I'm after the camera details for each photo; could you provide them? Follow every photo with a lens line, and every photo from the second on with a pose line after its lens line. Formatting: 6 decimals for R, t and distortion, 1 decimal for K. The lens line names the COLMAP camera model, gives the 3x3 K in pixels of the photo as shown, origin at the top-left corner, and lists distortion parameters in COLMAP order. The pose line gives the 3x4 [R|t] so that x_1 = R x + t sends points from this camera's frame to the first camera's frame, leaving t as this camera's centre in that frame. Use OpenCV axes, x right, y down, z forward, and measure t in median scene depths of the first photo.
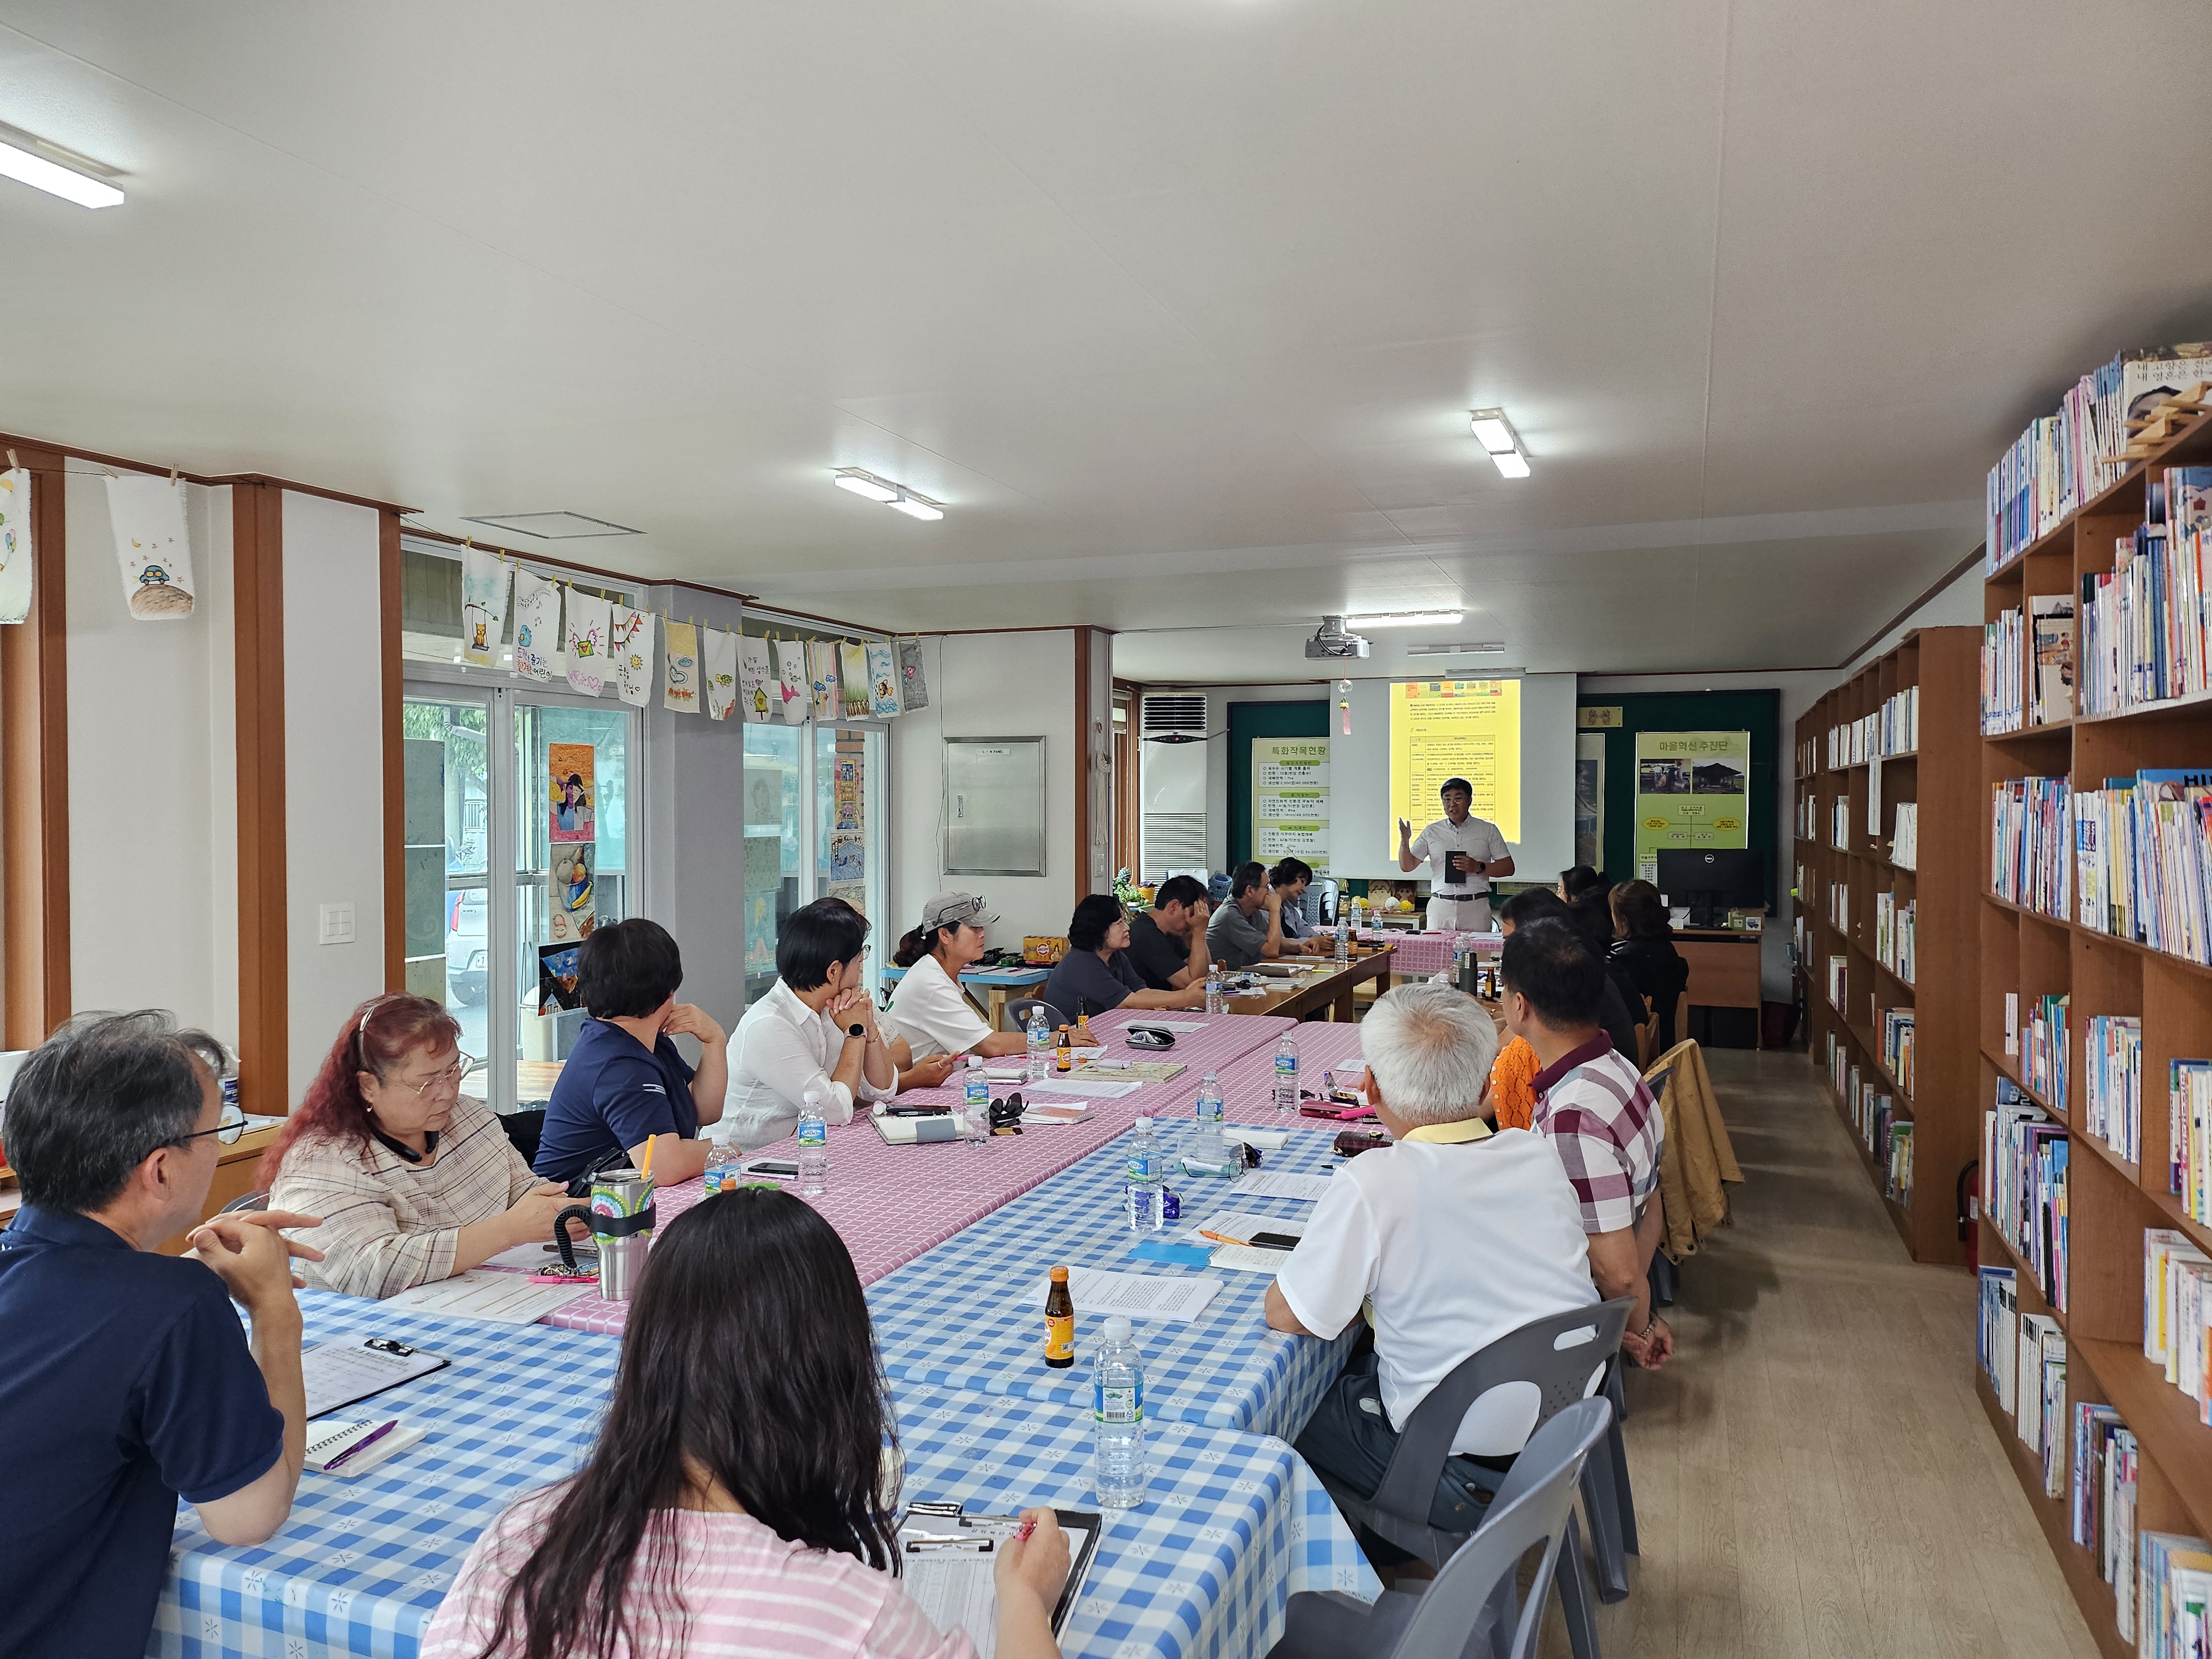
lens RADIAL K [[1536.7, 0, 1103.0], [0, 1536.7, 836.2], [0, 0, 1]] dist [0.064768, -0.073360]
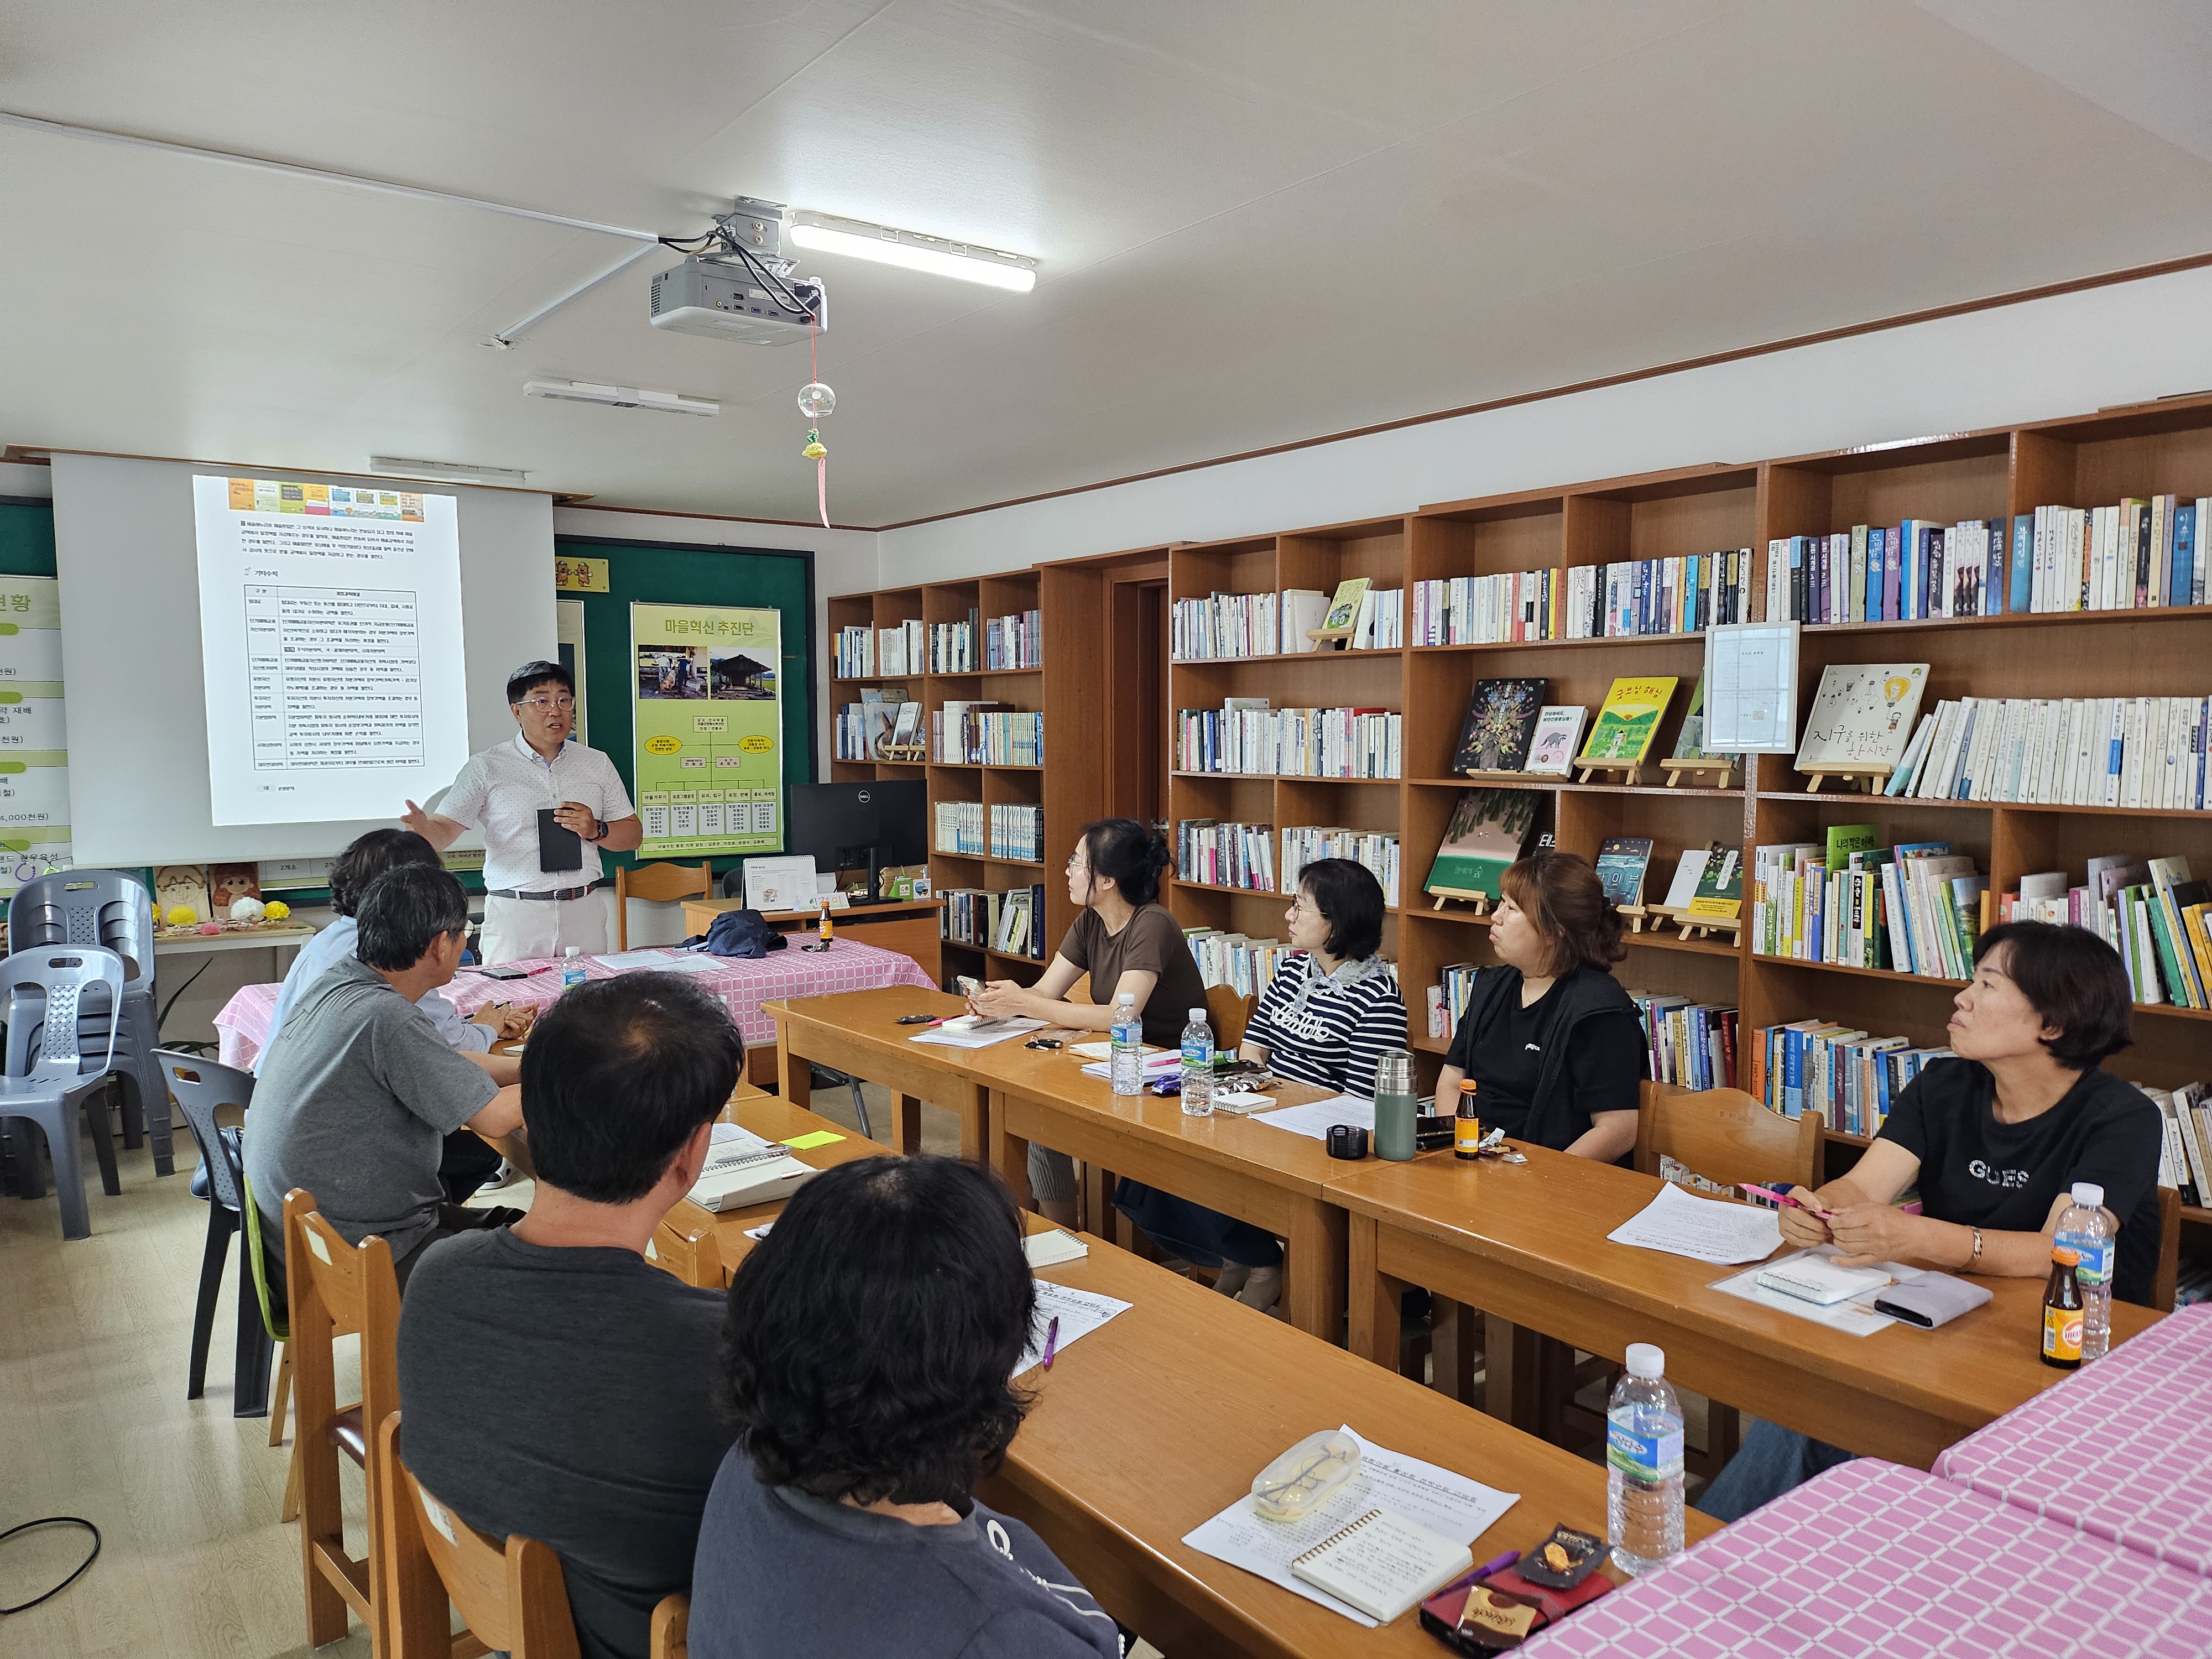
lens RADIAL K [[1536.7, 0, 1103.0], [0, 1536.7, 836.2], [0, 0, 1]] dist [0.064768, -0.073360]
pose [[0.541213, -0.068835, 0.838063, -0.090976], [0.024589, 0.997513, 0.066052, -0.008285], [-0.840526, -0.015141, 0.541560, 0.493155]]
